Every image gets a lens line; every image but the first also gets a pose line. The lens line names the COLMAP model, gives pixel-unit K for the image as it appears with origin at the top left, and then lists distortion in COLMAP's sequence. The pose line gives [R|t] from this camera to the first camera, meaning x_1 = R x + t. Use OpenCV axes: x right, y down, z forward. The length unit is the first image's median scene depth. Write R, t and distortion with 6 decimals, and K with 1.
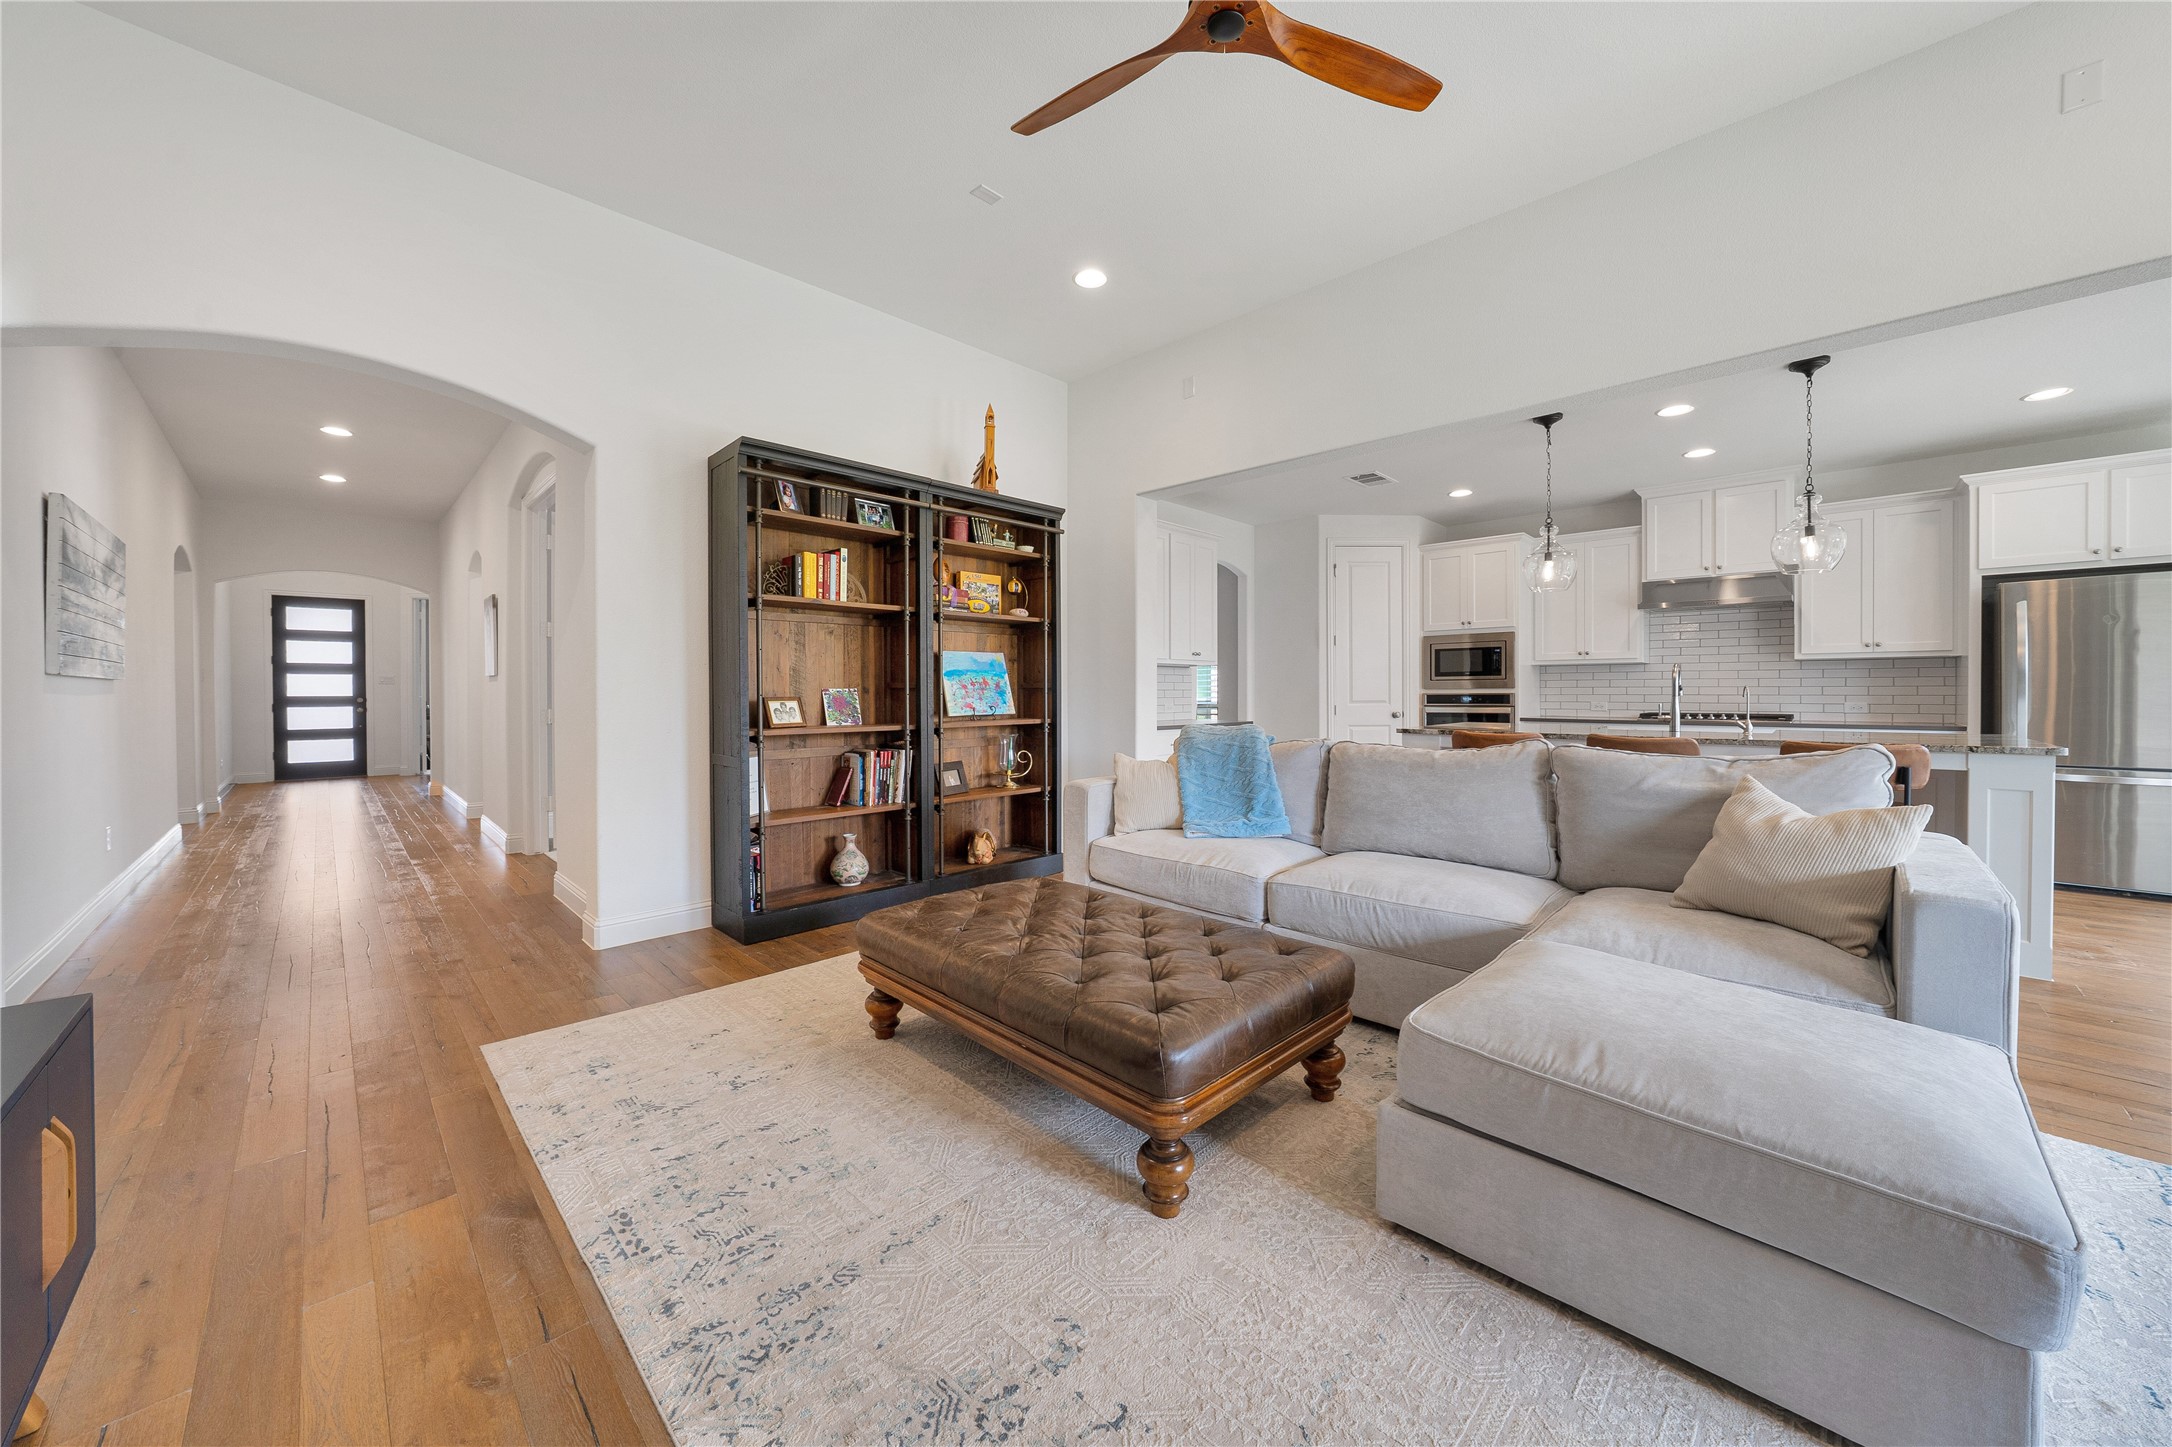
lens RADIAL K [[772.2, 0, 1089.6], [0, 772.2, 704.4], [0, 0, 1]] dist [-0.032071, 0.005707]
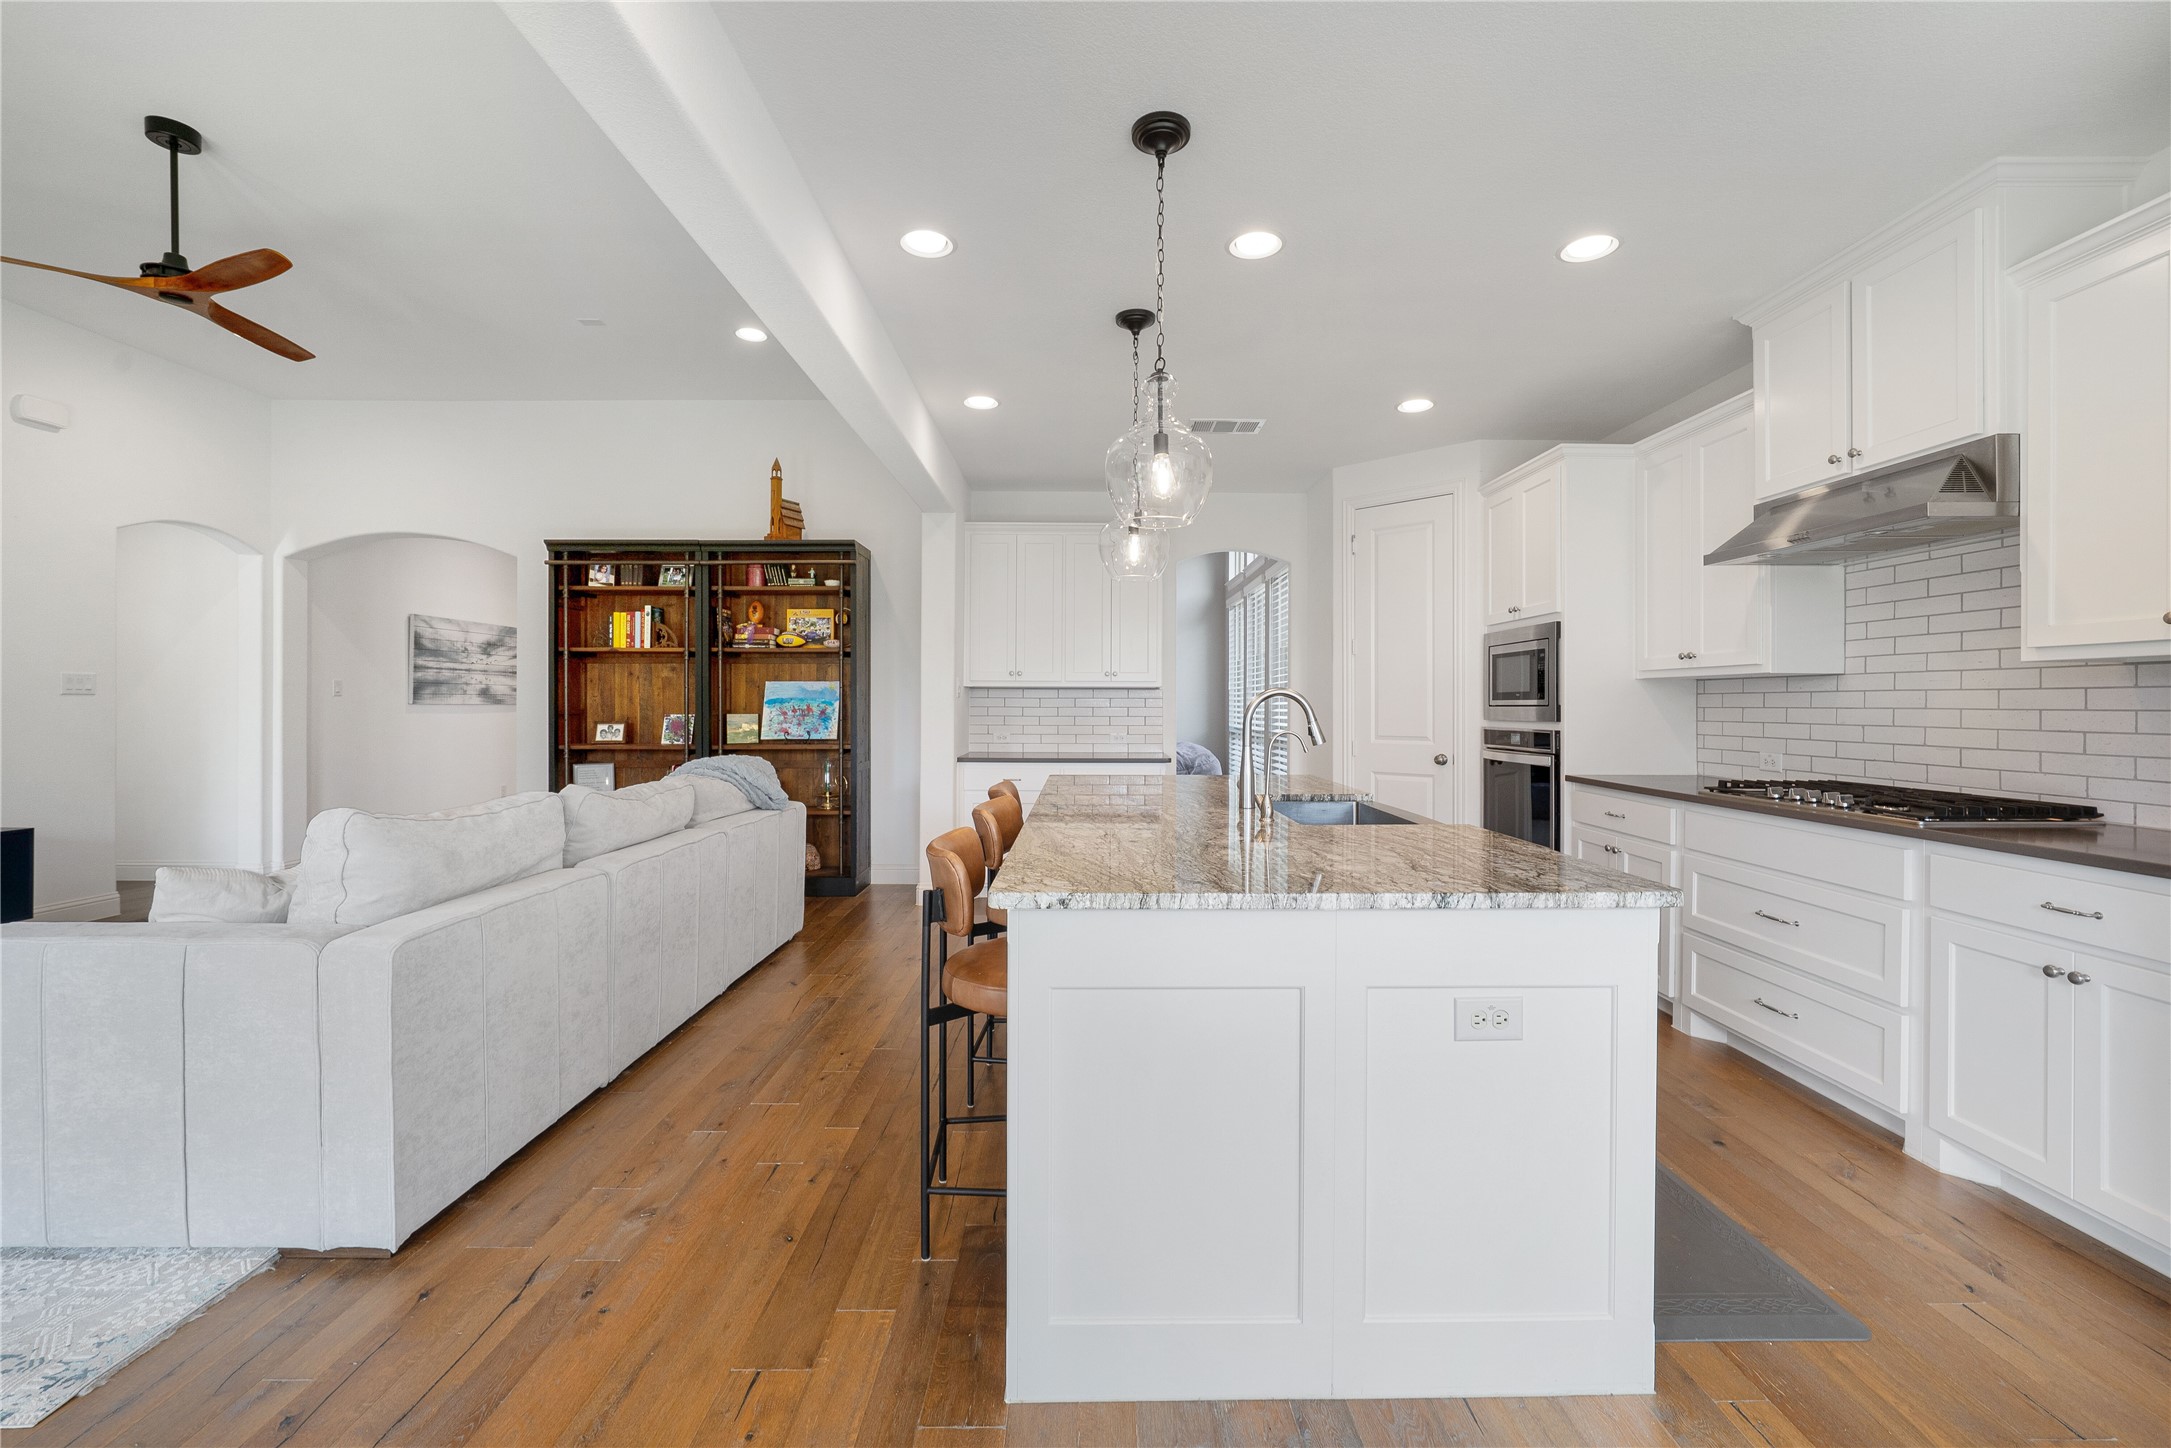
lens RADIAL K [[894.4, 0, 1093.8], [0, 894.4, 706.9], [0, 0, 1]] dist [-0.017030, 0.005143]
pose [[0.705167, 0.006303, -0.709013, 1.091634], [-0.016625, 0.999833, -0.007646, -0.030521], [0.708846, 0.017179, 0.705154, 0.416565]]
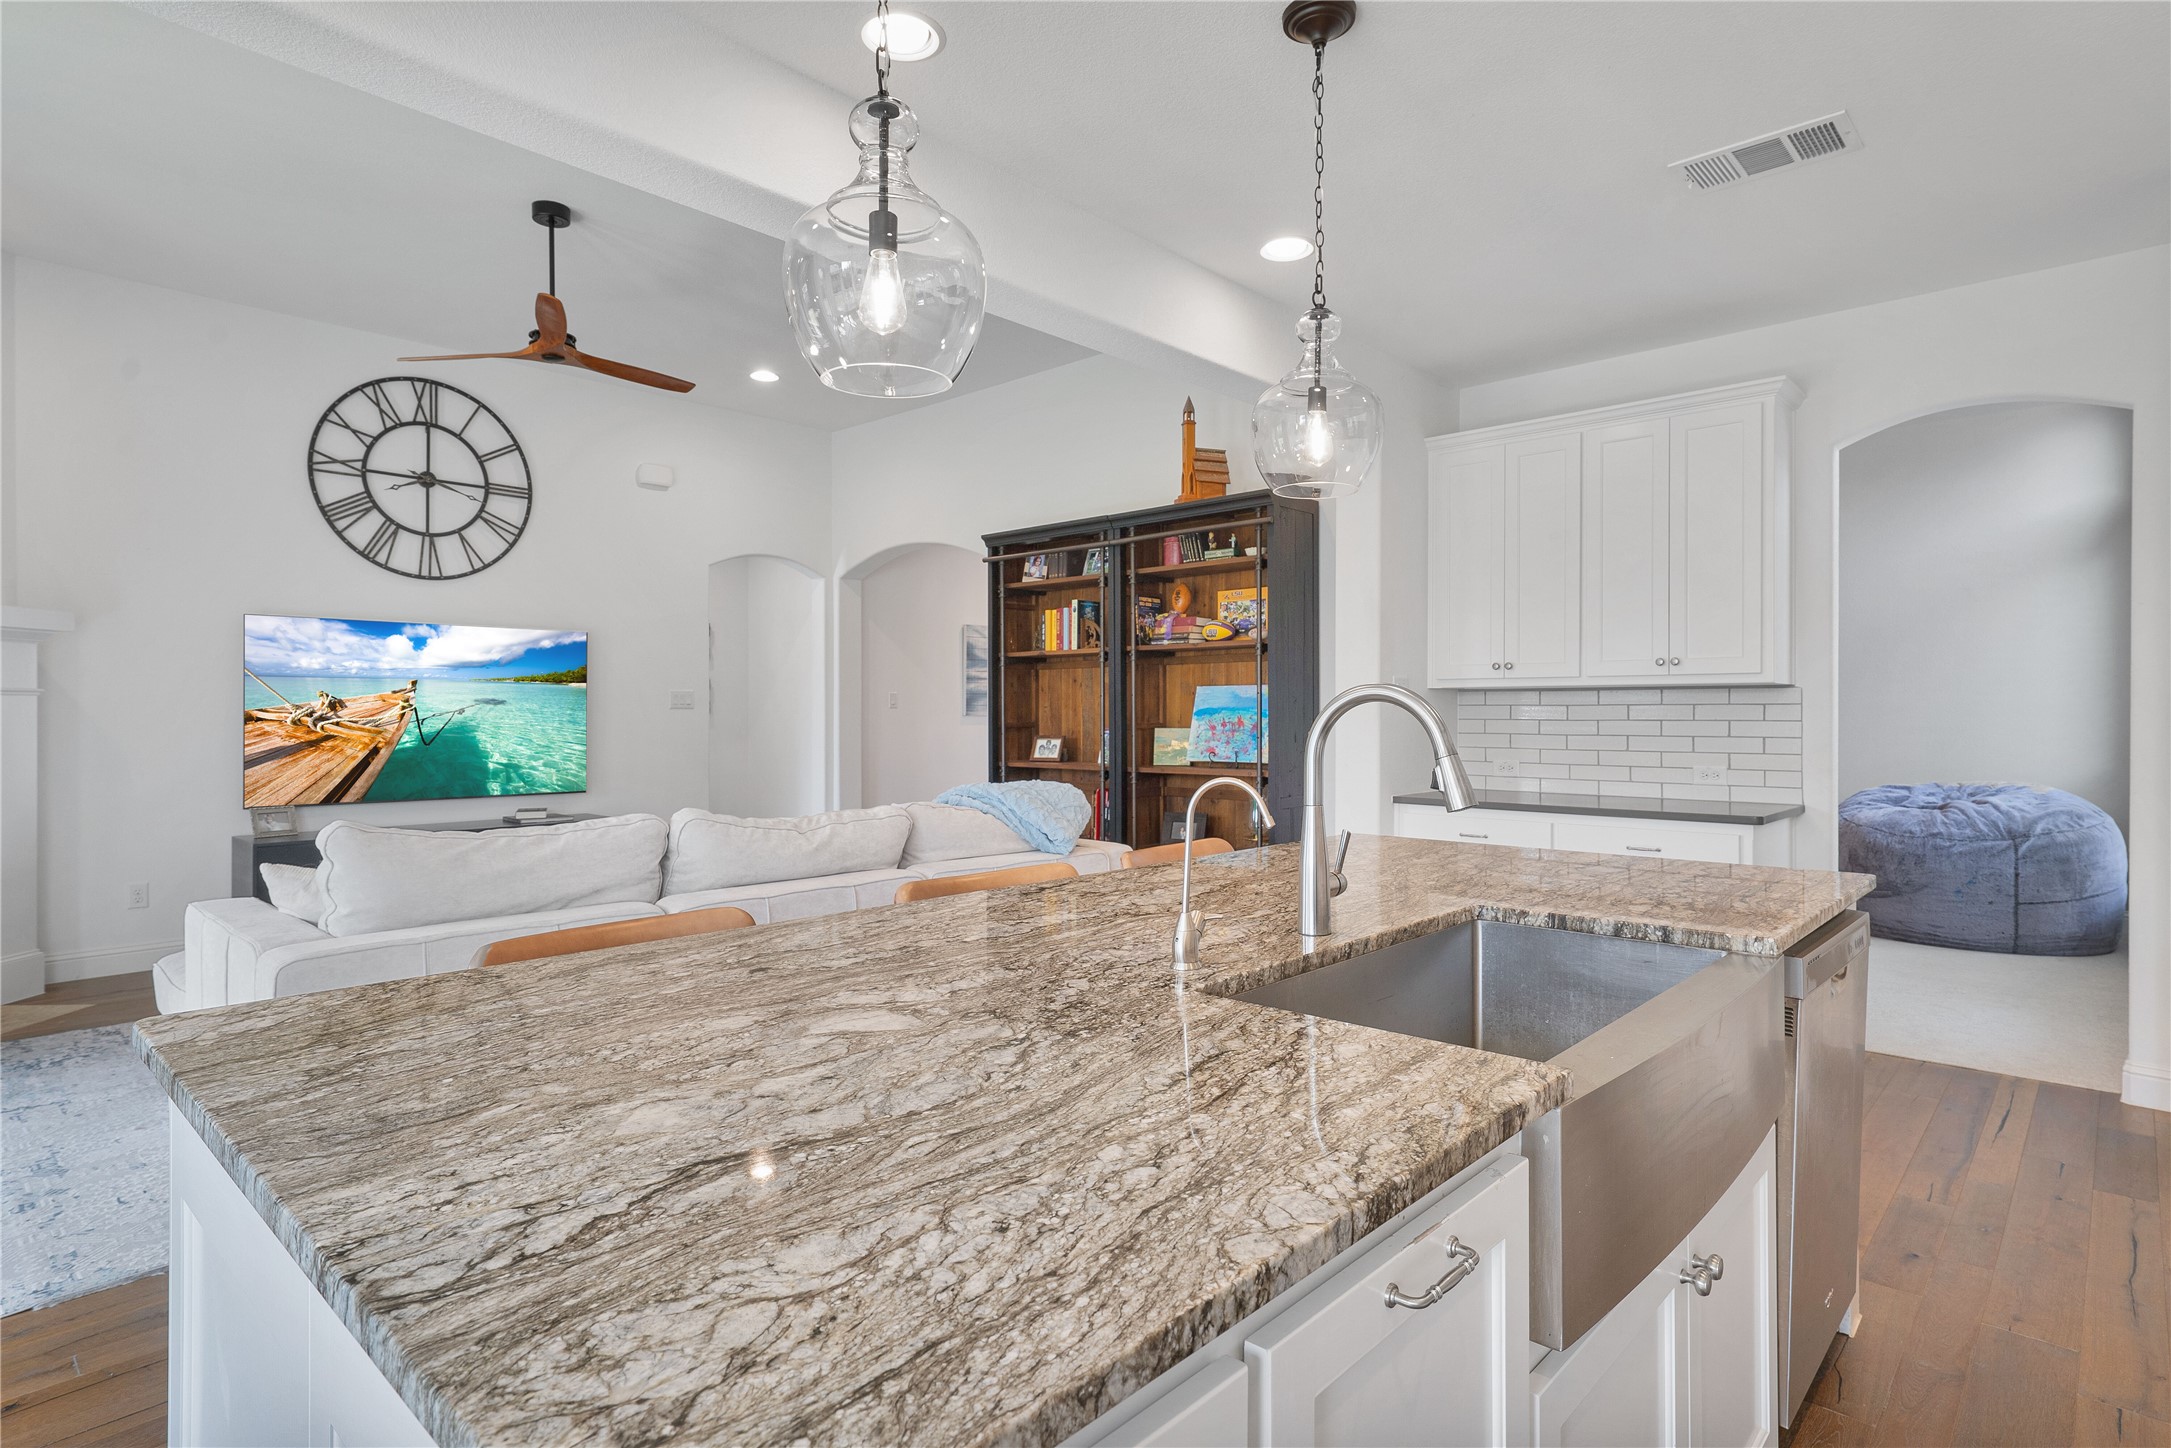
lens RADIAL K [[1123.3, 0, 1092.3], [0, 1123.3, 714.0], [0, 0, 1]] dist [0.000268, 0.000710]
pose [[0.028008, 0.003503, -0.999602, 1.099193], [-0.016820, 0.999854, 0.003033, -0.040529], [0.999466, 0.016728, 0.028063, 0.850095]]
